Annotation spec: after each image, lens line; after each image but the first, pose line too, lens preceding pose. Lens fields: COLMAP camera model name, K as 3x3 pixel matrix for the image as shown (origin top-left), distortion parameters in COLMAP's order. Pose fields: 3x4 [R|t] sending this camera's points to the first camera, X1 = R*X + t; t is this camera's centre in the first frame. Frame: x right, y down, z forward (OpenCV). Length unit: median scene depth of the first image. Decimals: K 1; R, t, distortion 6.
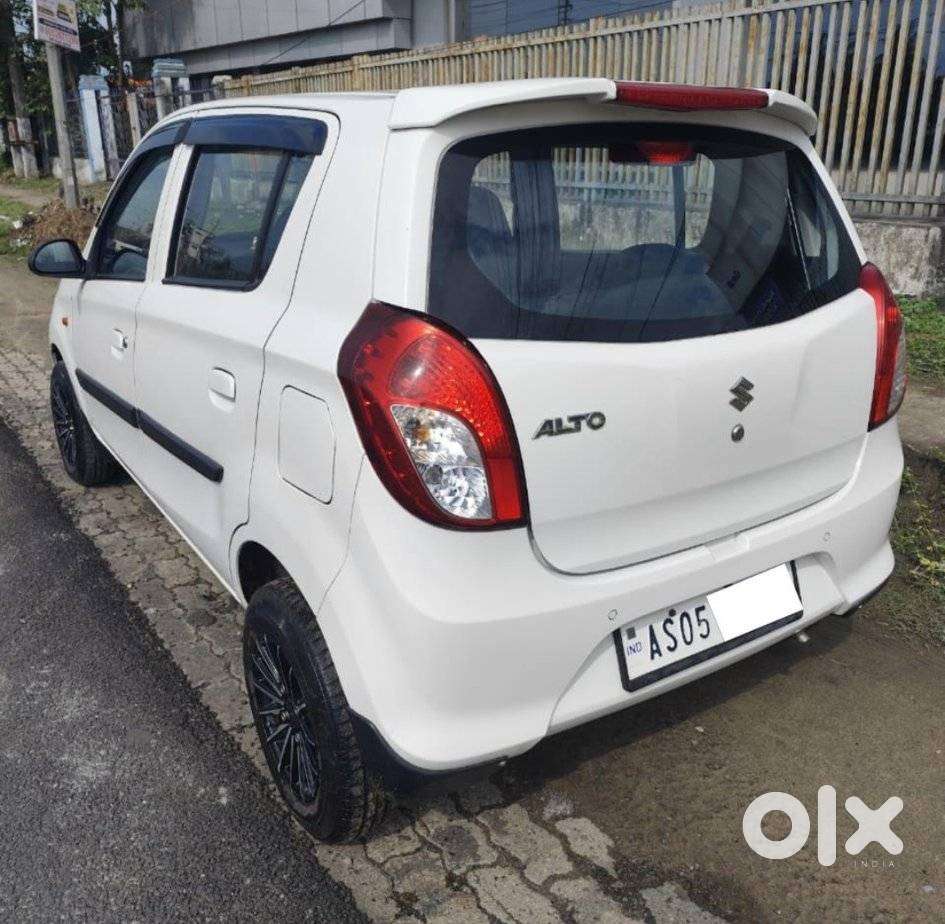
lens RADIAL K [[870.8, 0, 469.7], [0, 870.8, 449.4], [0, 0, 1]] dist [0.002832, 0.003213]
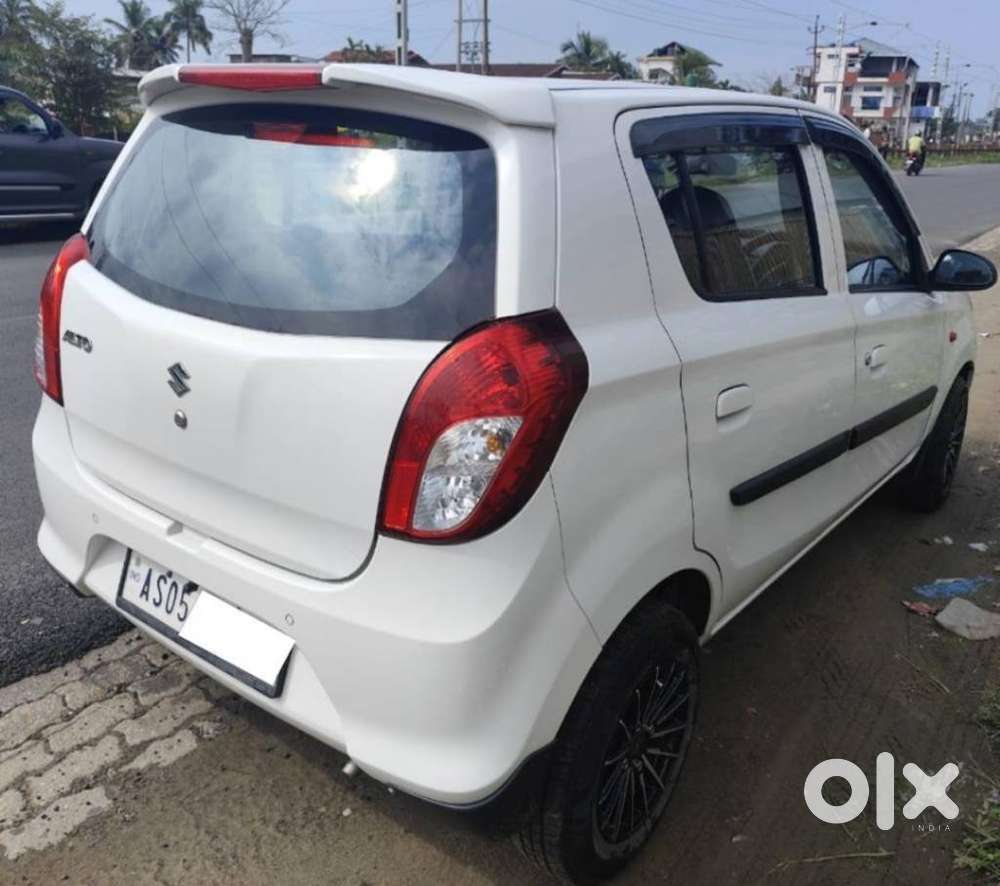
lens RADIAL K [[921.9, 0, 498.0], [0, 921.9, 424.0], [0, 0, 1]] dist [0.005811, -0.002989]
pose [[0.316523, 0.301515, -0.899390, 1.179922], [-0.342450, 0.920518, 0.188079, -0.288242], [0.884613, 0.248465, 0.394619, 0.802228]]
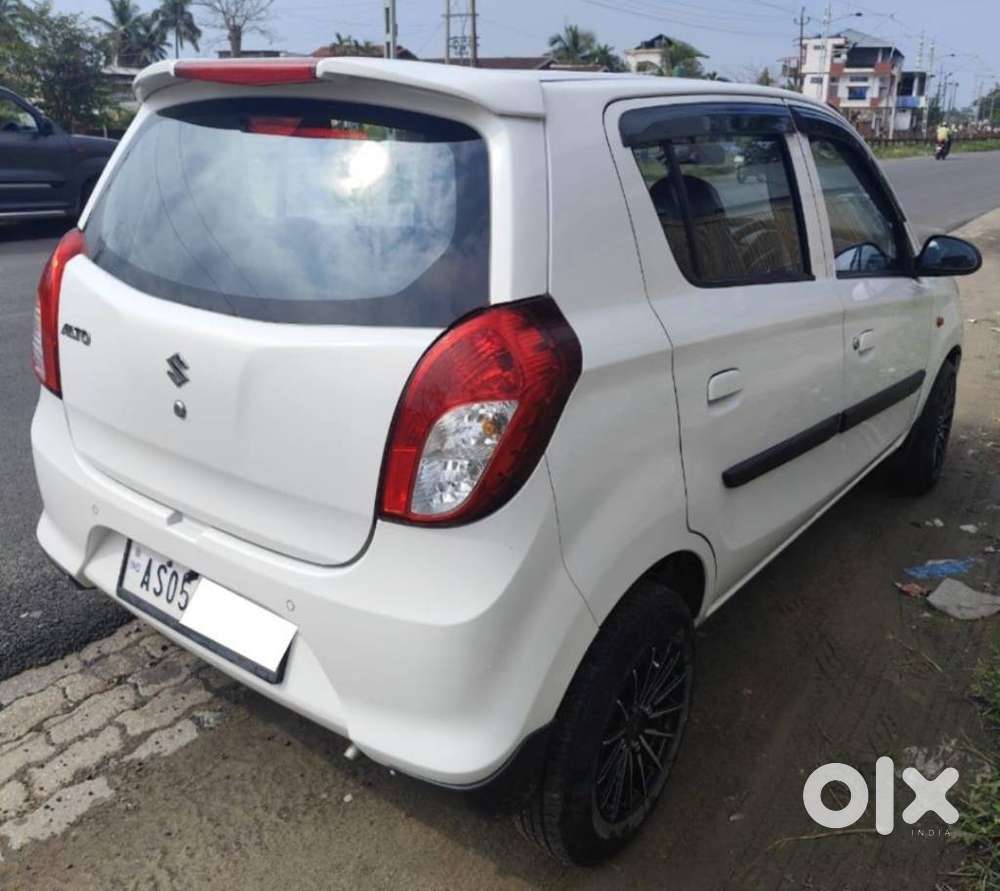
lens RADIAL K [[922.2, 0, 499.3], [0, 922.2, 409.6], [0, 0, 1]] dist [0.002306, 0.001582]
pose [[0.328506, 0.290249, -0.898799, 1.193630], [-0.332126, 0.926335, 0.177751, -0.283759], [0.884181, 0.240122, 0.400706, 0.796358]]
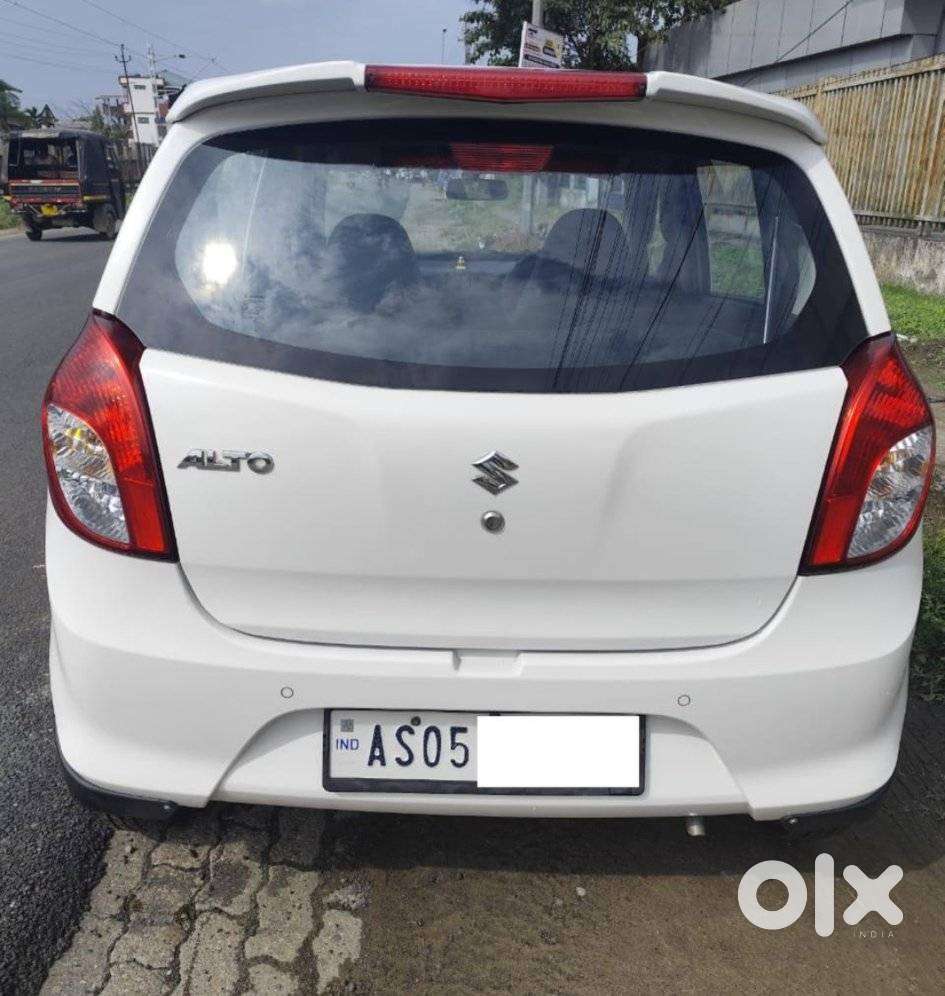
lens RADIAL K [[868.1, 0, 463.6], [0, 868.1, 499.3], [0, 0, 1]] dist [0.012680, -0.013374]
pose [[0.837673, 0.206463, -0.505646, 0.592289], [-0.198159, 0.977603, 0.070891, -0.078144], [0.508957, 0.040815, 0.859824, 0.285155]]
